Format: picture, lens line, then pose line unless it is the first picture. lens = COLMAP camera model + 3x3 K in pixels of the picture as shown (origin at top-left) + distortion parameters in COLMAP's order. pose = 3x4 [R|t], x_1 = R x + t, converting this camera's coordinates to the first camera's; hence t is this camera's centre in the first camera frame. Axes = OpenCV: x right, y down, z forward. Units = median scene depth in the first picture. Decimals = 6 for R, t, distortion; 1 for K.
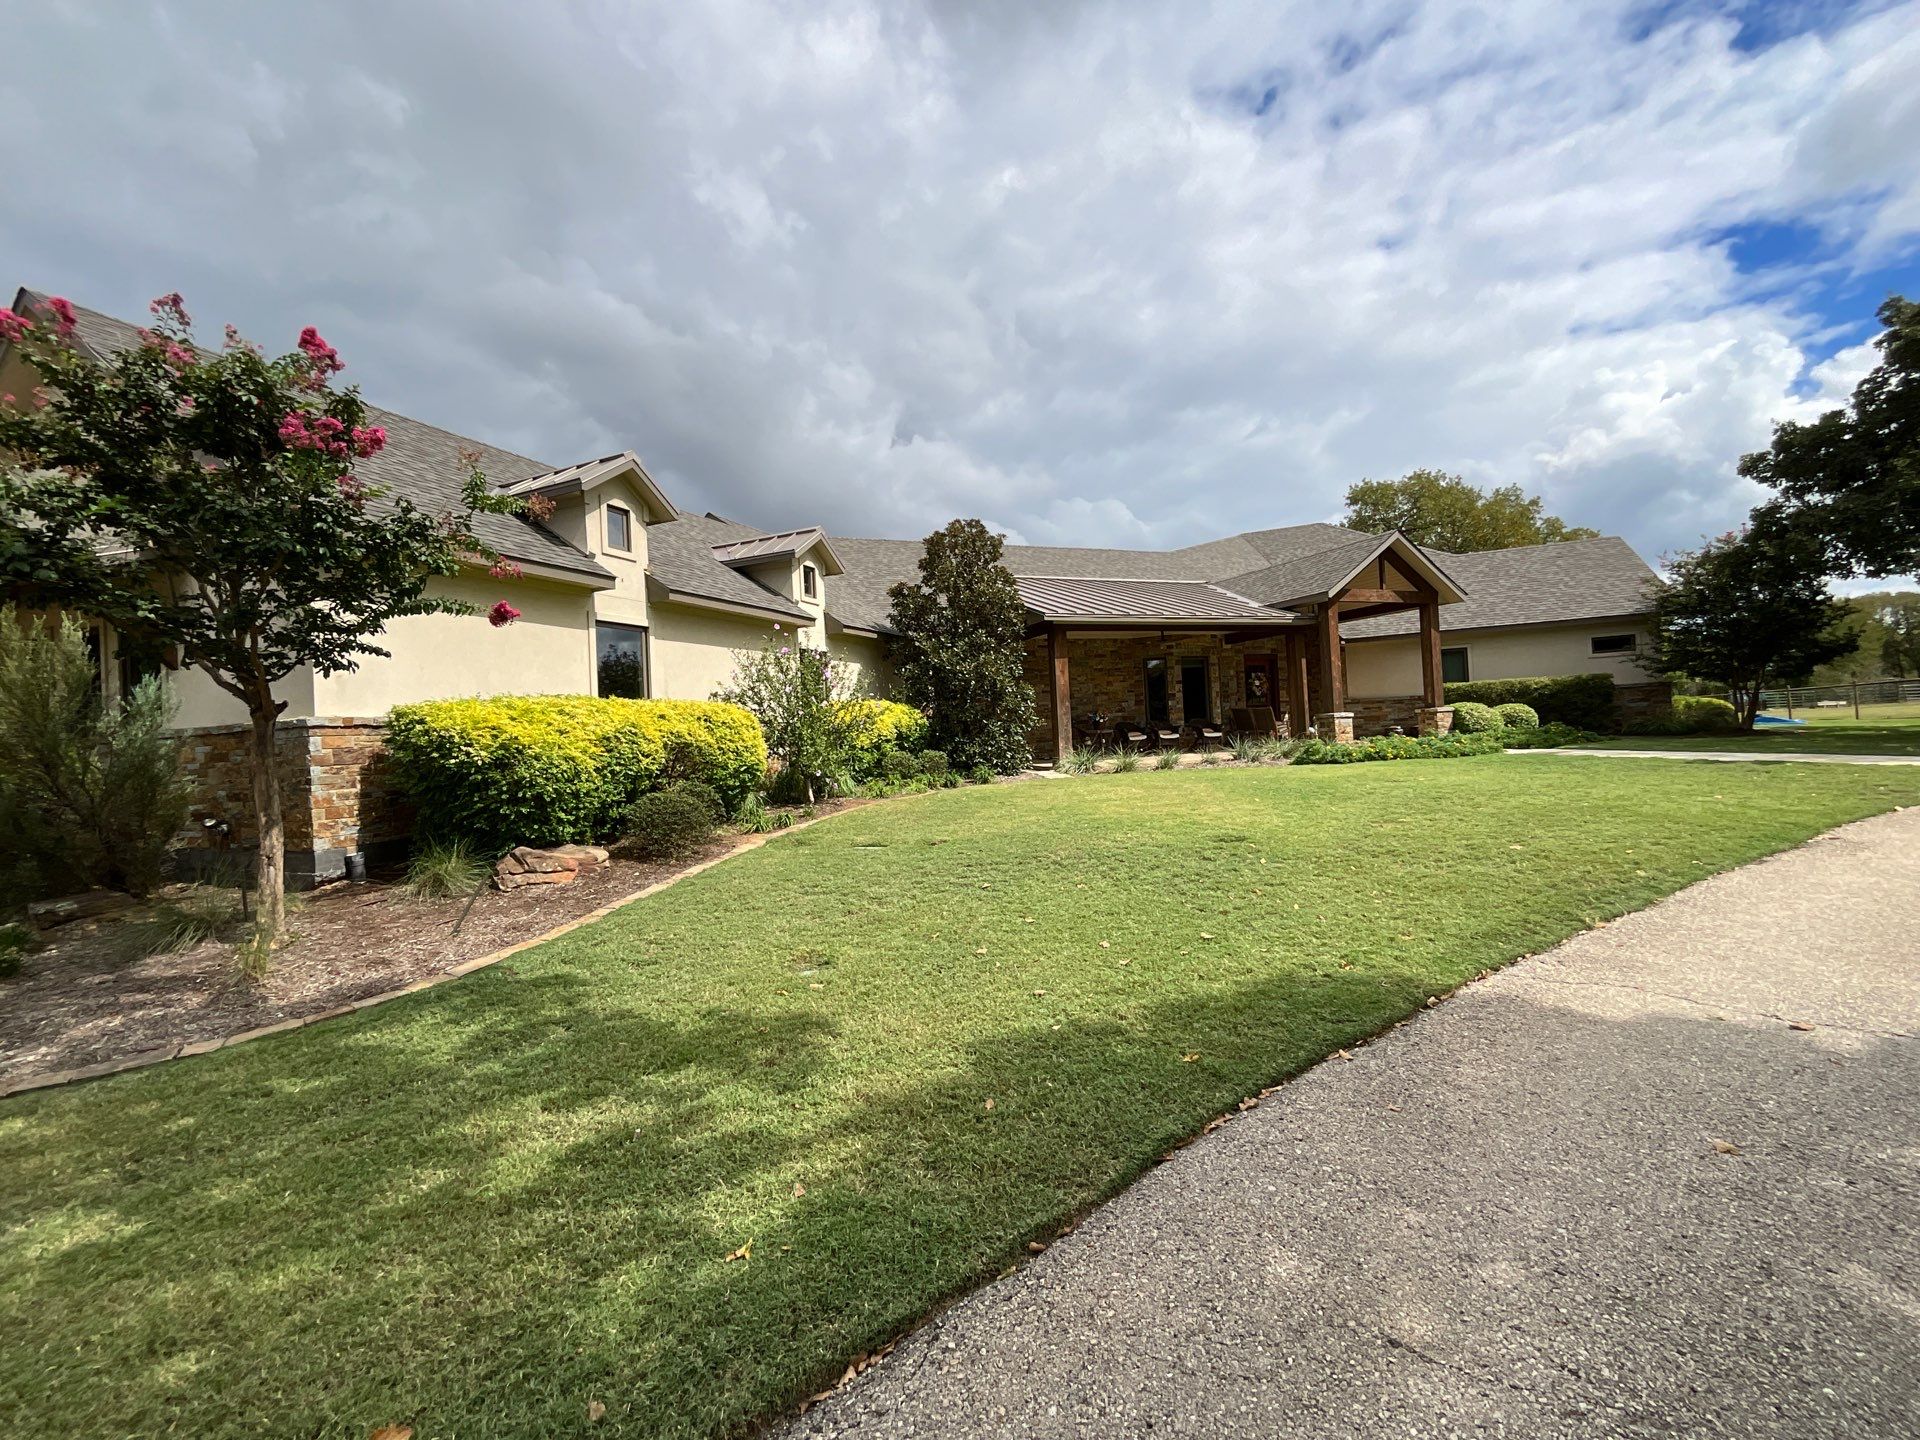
lens RADIAL K [[791.5, 0, 988.8], [0, 791.5, 717.9], [0, 0, 1]] dist [0.010701, -0.000152]
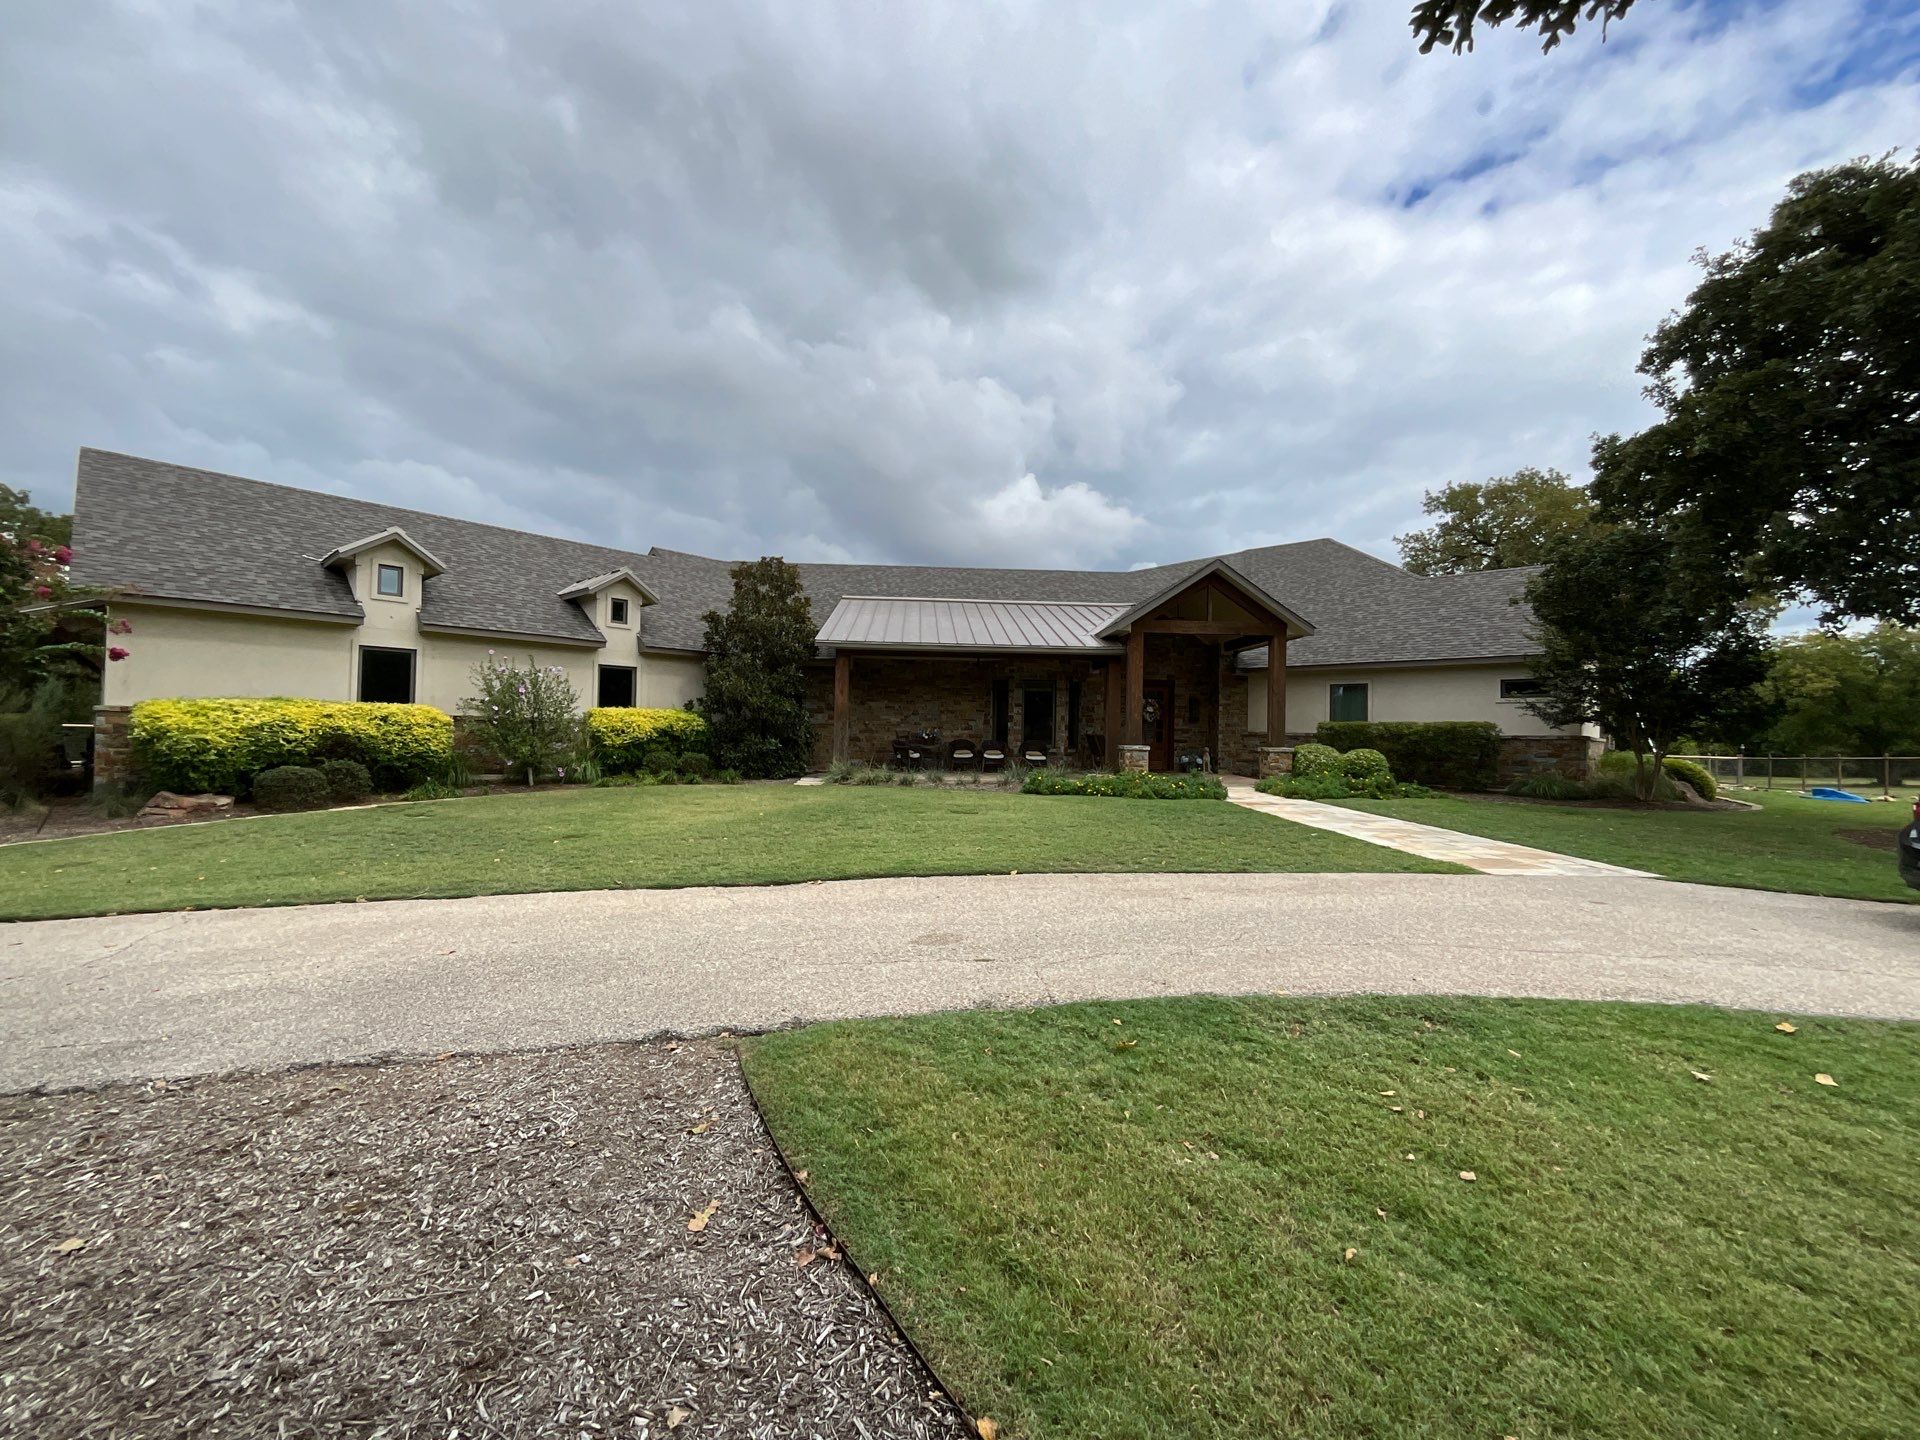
lens RADIAL K [[778.2, 0, 956.3], [0, 778.2, 722.2], [0, 0, 1]] dist [0.001710, -0.001712]
pose [[0.943247, 0.061086, -0.326426, 0.508164], [-0.059059, 0.998124, 0.016126, -0.035581], [0.326799, 0.004068, 0.945085, 0.007200]]
